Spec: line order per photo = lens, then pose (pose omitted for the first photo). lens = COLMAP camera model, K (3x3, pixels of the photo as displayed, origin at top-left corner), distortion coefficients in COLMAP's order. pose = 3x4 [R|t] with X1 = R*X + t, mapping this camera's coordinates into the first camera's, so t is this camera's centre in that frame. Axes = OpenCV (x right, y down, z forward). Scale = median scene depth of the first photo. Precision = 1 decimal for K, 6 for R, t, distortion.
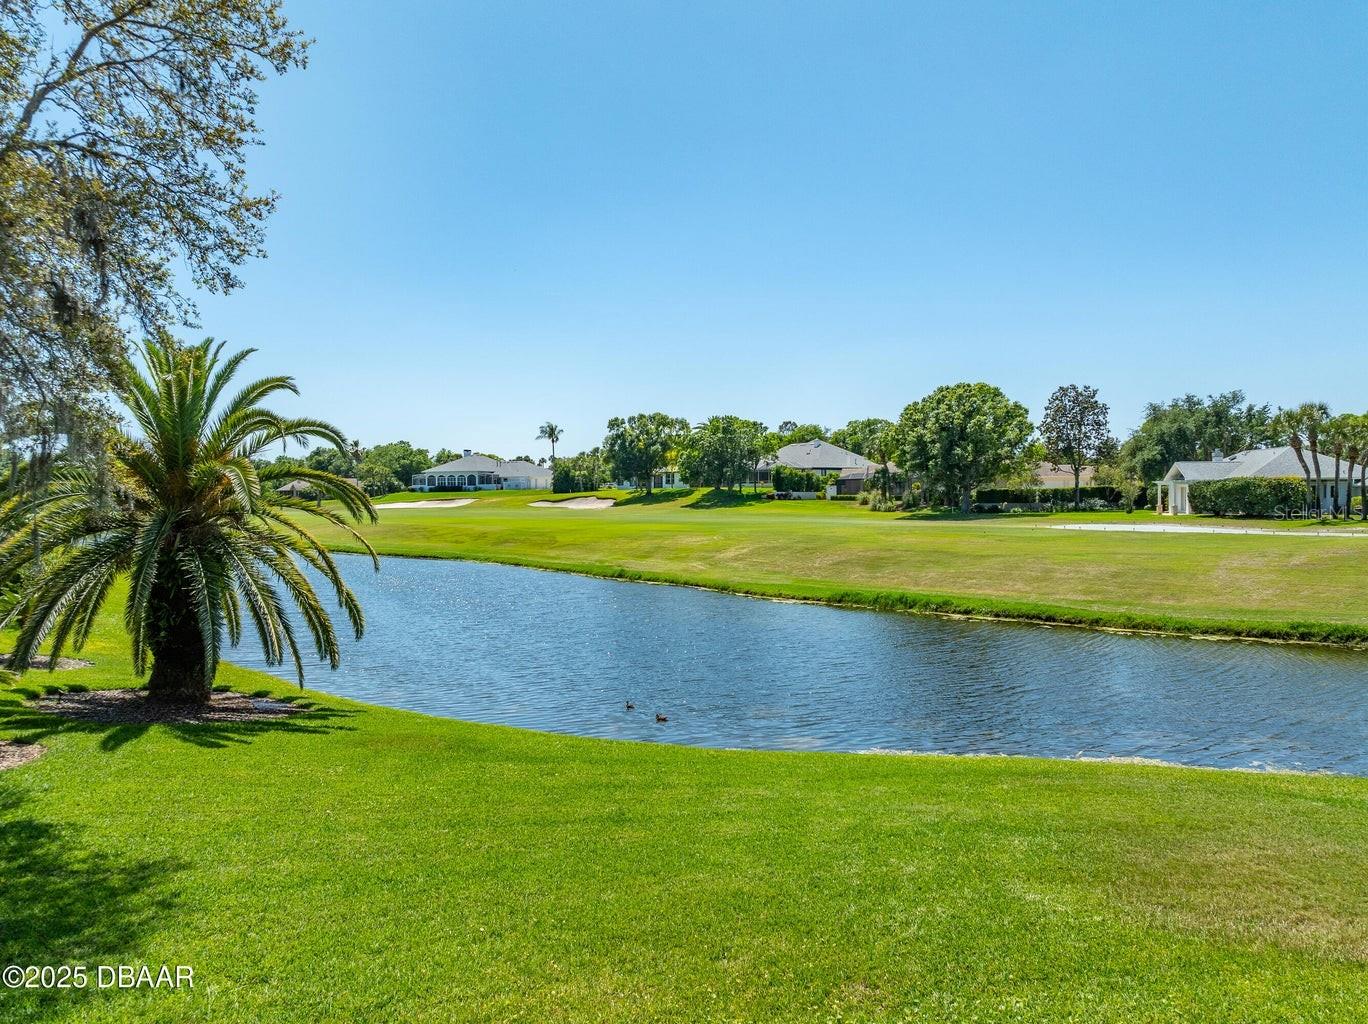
lens RADIAL K [[969.6, 0, 684.0], [0, 969.6, 512.0], [0, 0, 1]] dist [-0.011613, -0.004229]
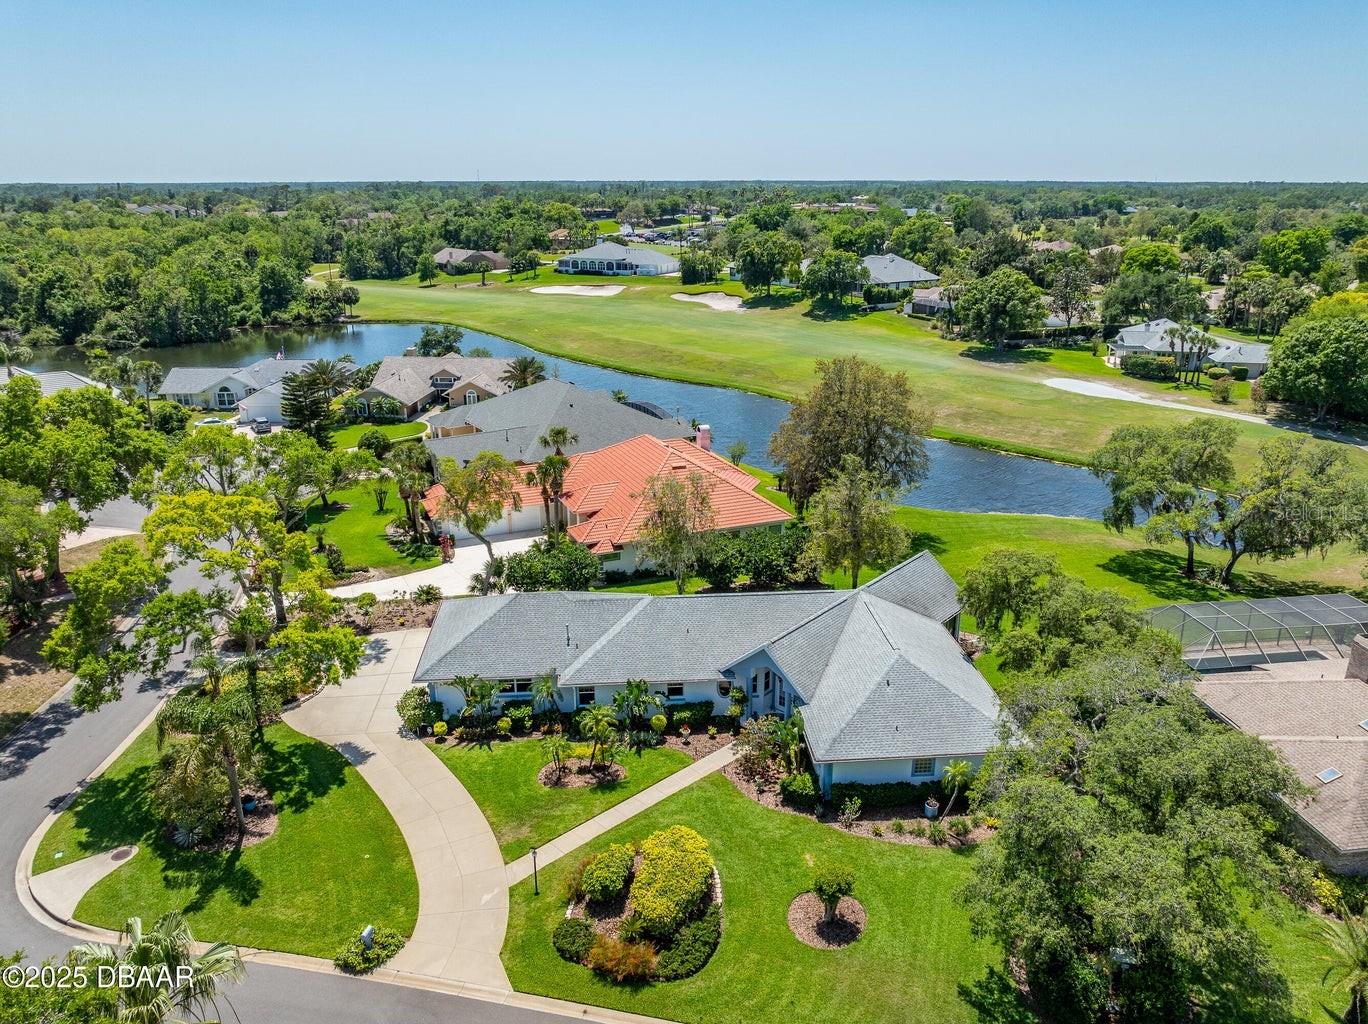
lens RADIAL K [[969.6, 0, 684.0], [0, 969.6, 512.0], [0, 0, 1]] dist [-0.011613, -0.004229]
pose [[0.999996, -0.002385, -0.001411, -0.160637], [0.002699, 0.953617, 0.301011, -0.145926], [0.000628, -0.301014, 0.953620, -0.432388]]
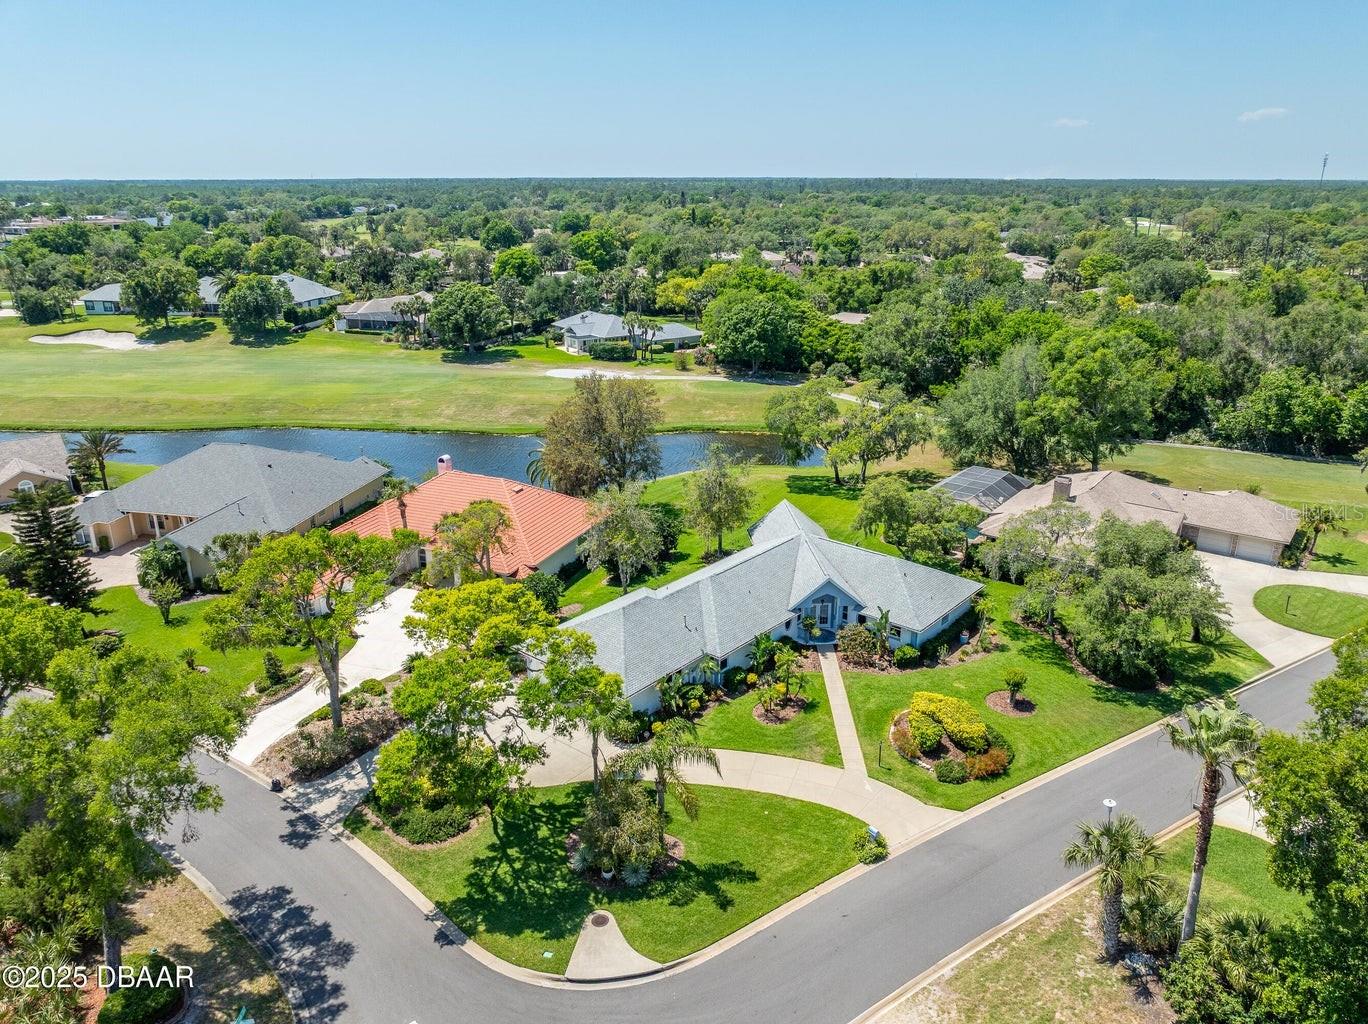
lens RADIAL K [[937.1, 0, 684.0], [0, 937.1, 512.0], [0, 0, 1]] dist [-0.009012, -0.002587]
pose [[0.717222, -0.238820, 0.654643, -0.425336], [0.022604, 0.946918, 0.320680, -0.173765], [-0.696478, -0.215201, 0.684549, -0.389547]]
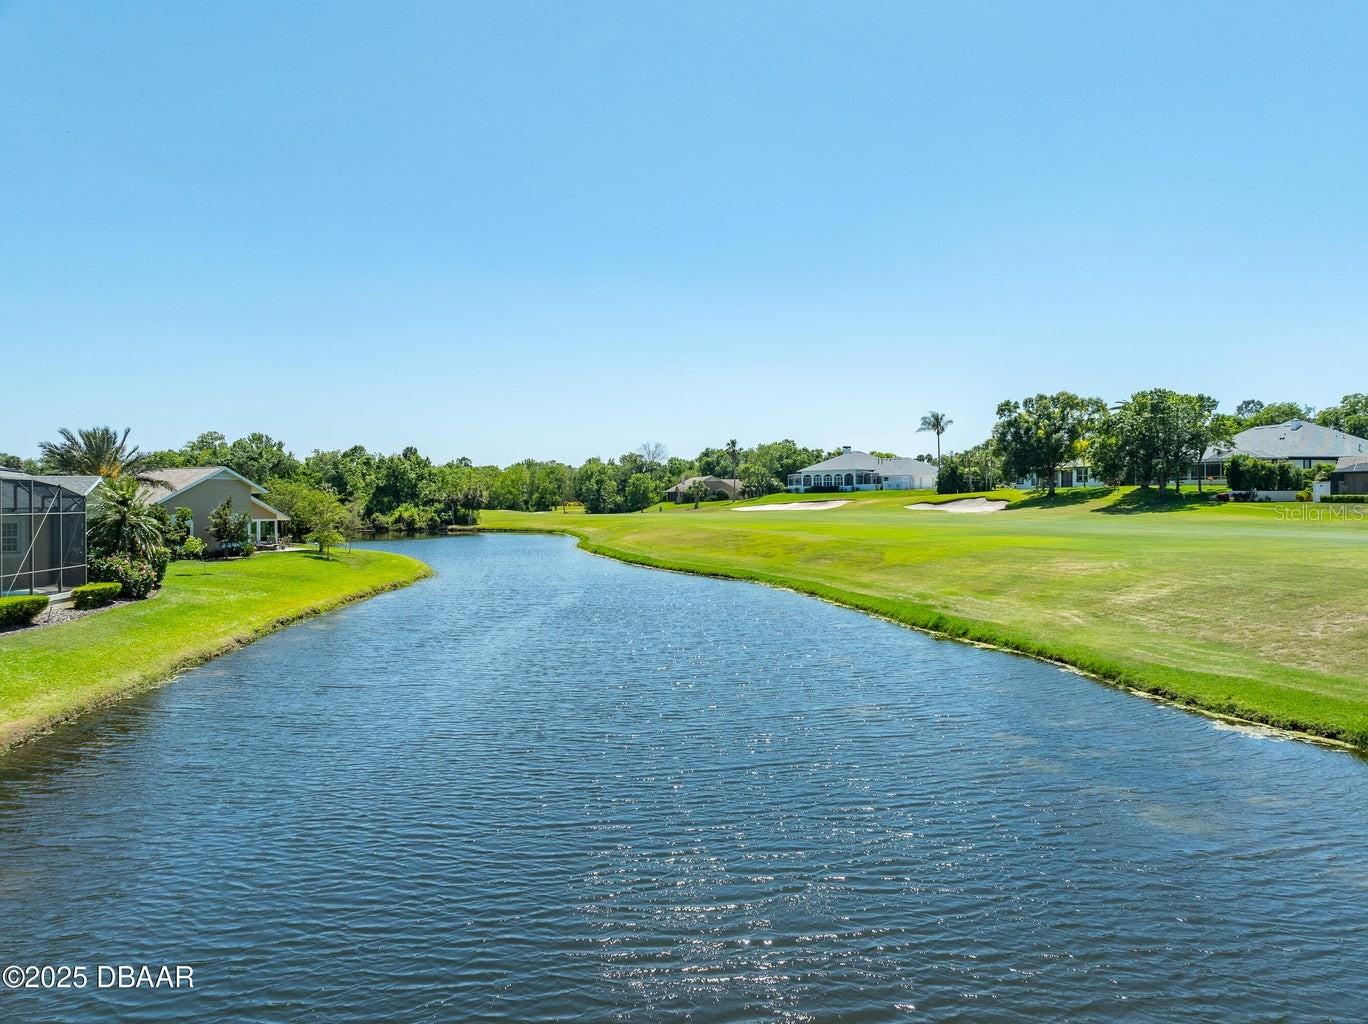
lens RADIAL K [[969.6, 0, 684.0], [0, 969.6, 512.0], [0, 0, 1]] dist [-0.011613, -0.004229]
pose [[0.911813, 0.004583, -0.410581, 0.015834], [-0.005190, 0.999986, -0.000364, -0.002199], [0.410573, 0.002463, 0.911824, 0.151356]]
